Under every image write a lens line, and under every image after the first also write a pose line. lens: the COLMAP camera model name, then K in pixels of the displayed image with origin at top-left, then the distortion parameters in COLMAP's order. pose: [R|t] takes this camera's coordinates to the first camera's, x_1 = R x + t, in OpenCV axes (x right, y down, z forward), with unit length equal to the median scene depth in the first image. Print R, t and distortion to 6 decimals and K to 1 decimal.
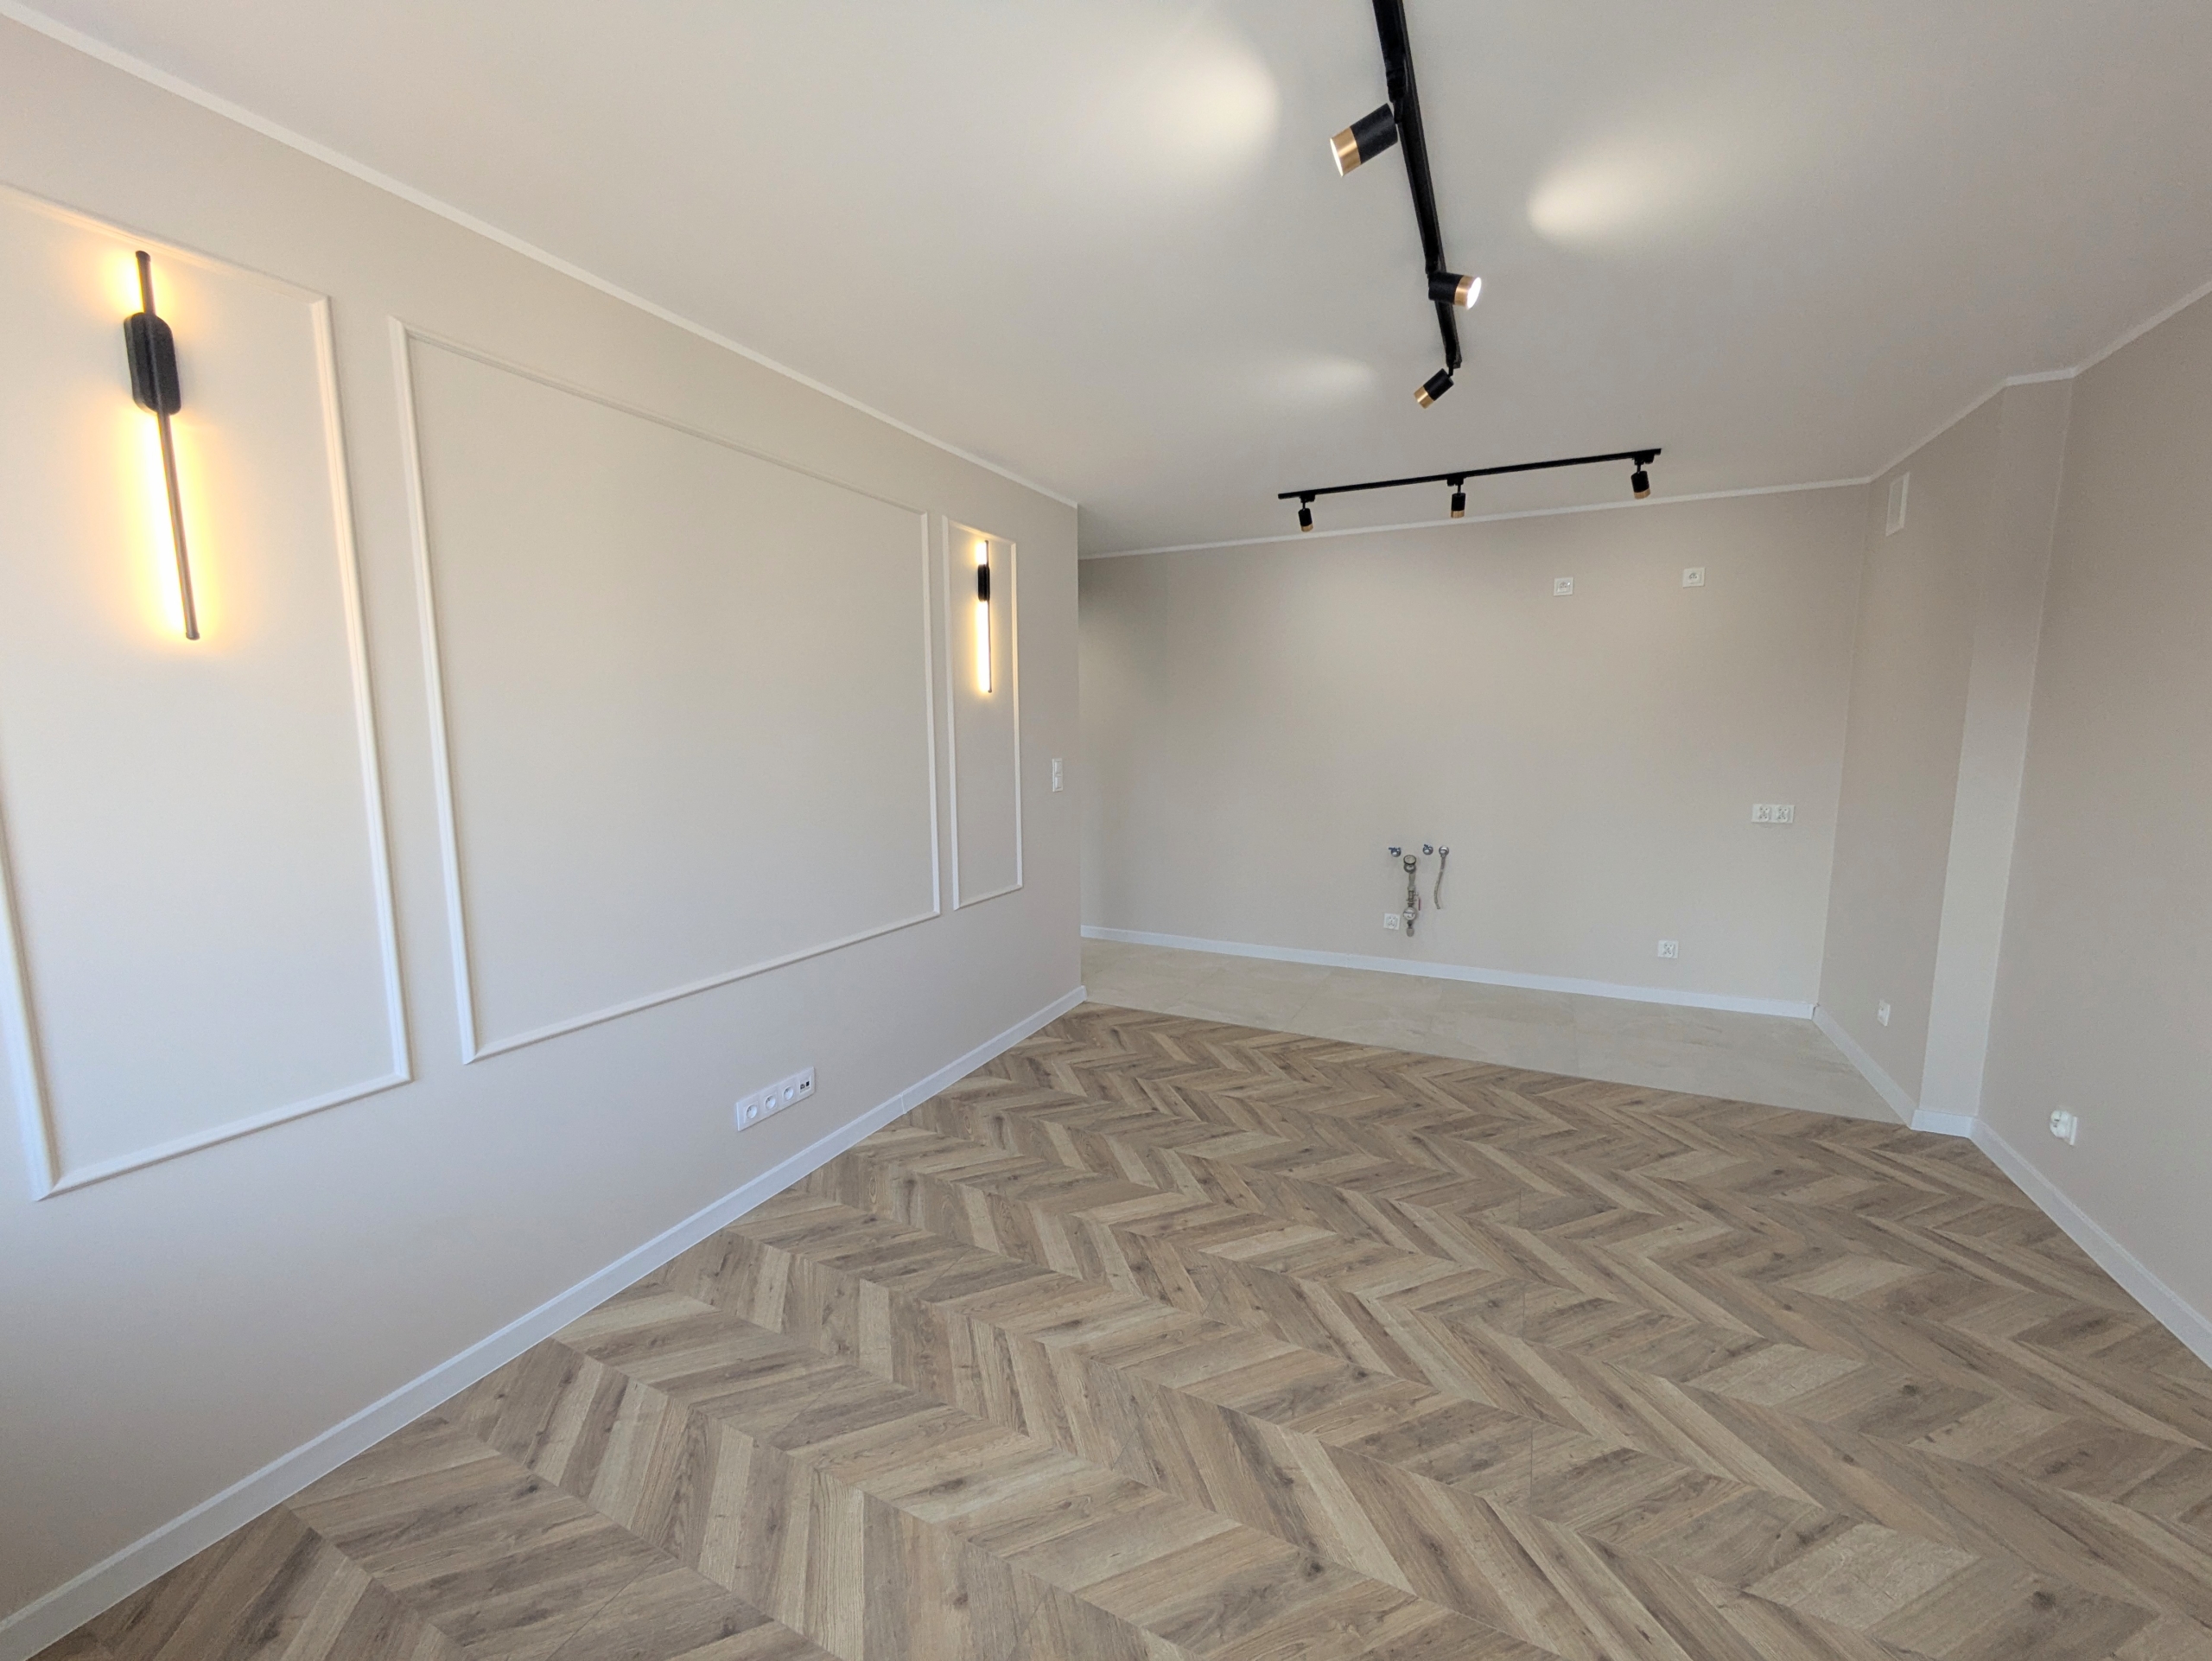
lens RADIAL K [[852.9, 0, 1106.0], [0, 852.9, 854.3], [0, 0, 1]] dist [-0.007070, 0.000245]
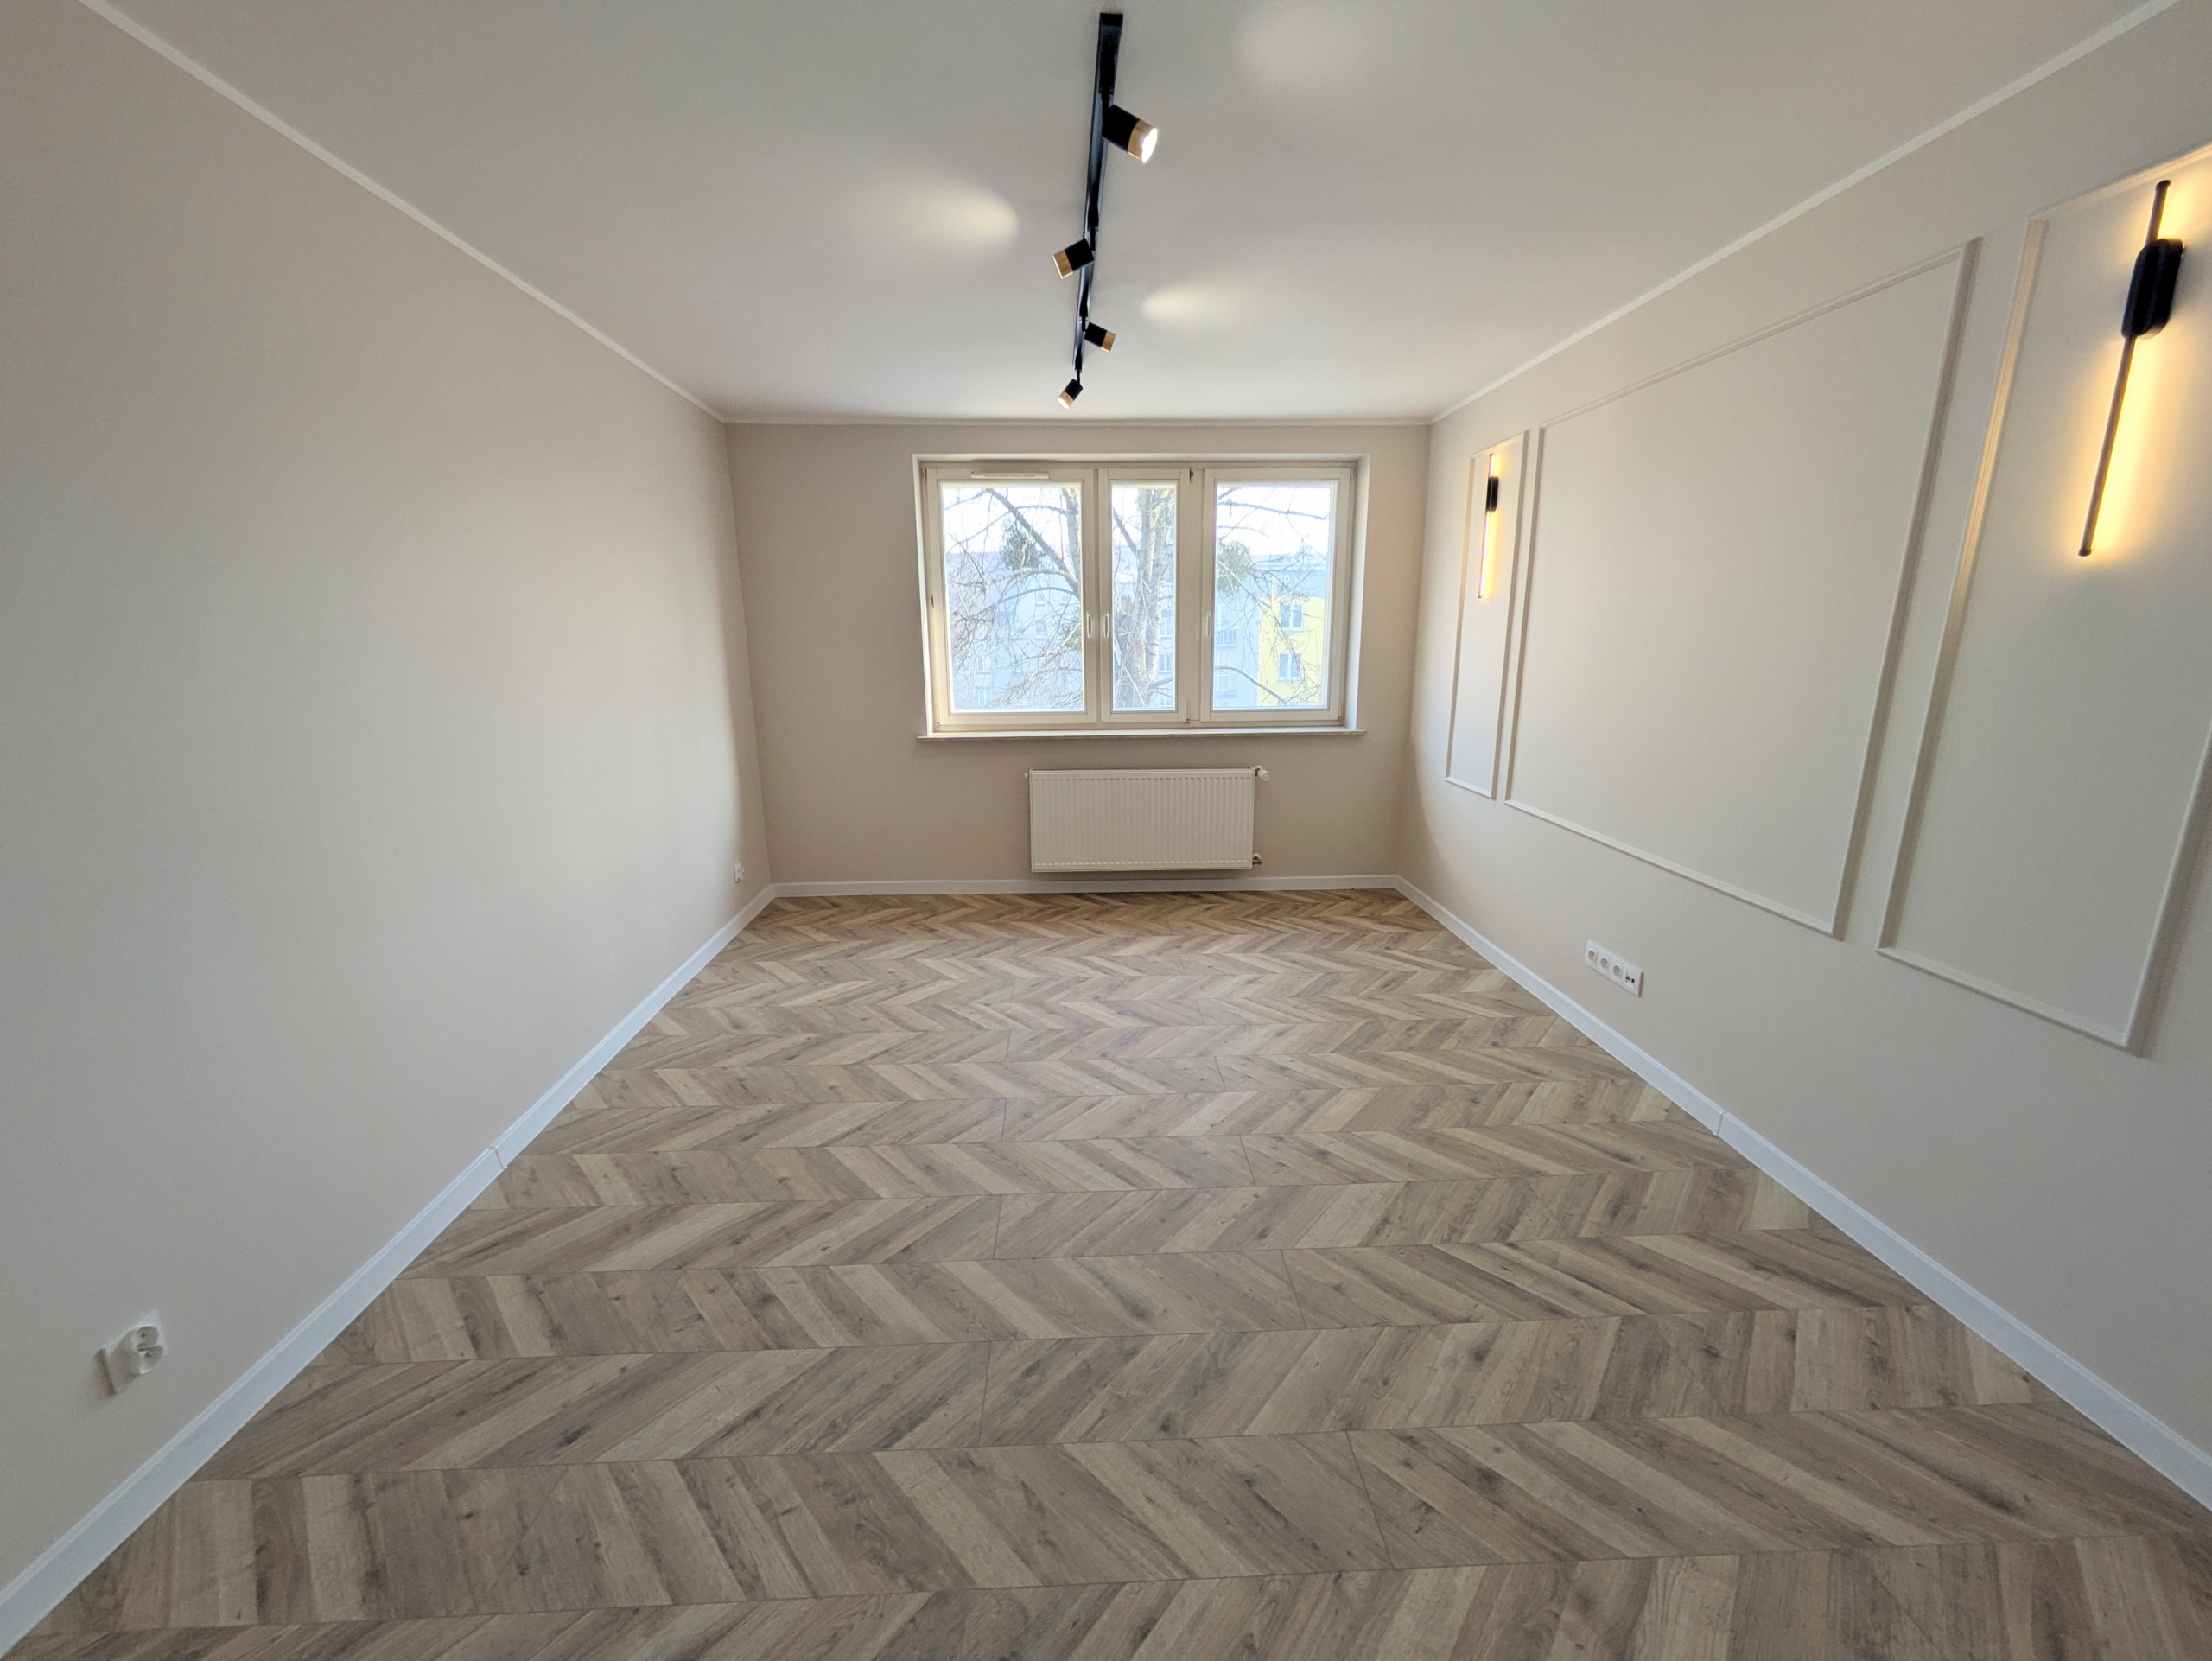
lens RADIAL K [[852.9, 0, 1099.4], [0, 852.9, 828.8], [0, 0, 1]] dist [-0.007070, 0.000245]
pose [[-0.876554, 0.121685, -0.465667, 0.779262], [-0.057313, 0.934239, 0.352012, -0.264493], [0.477879, 0.335246, -0.811937, 1.677877]]
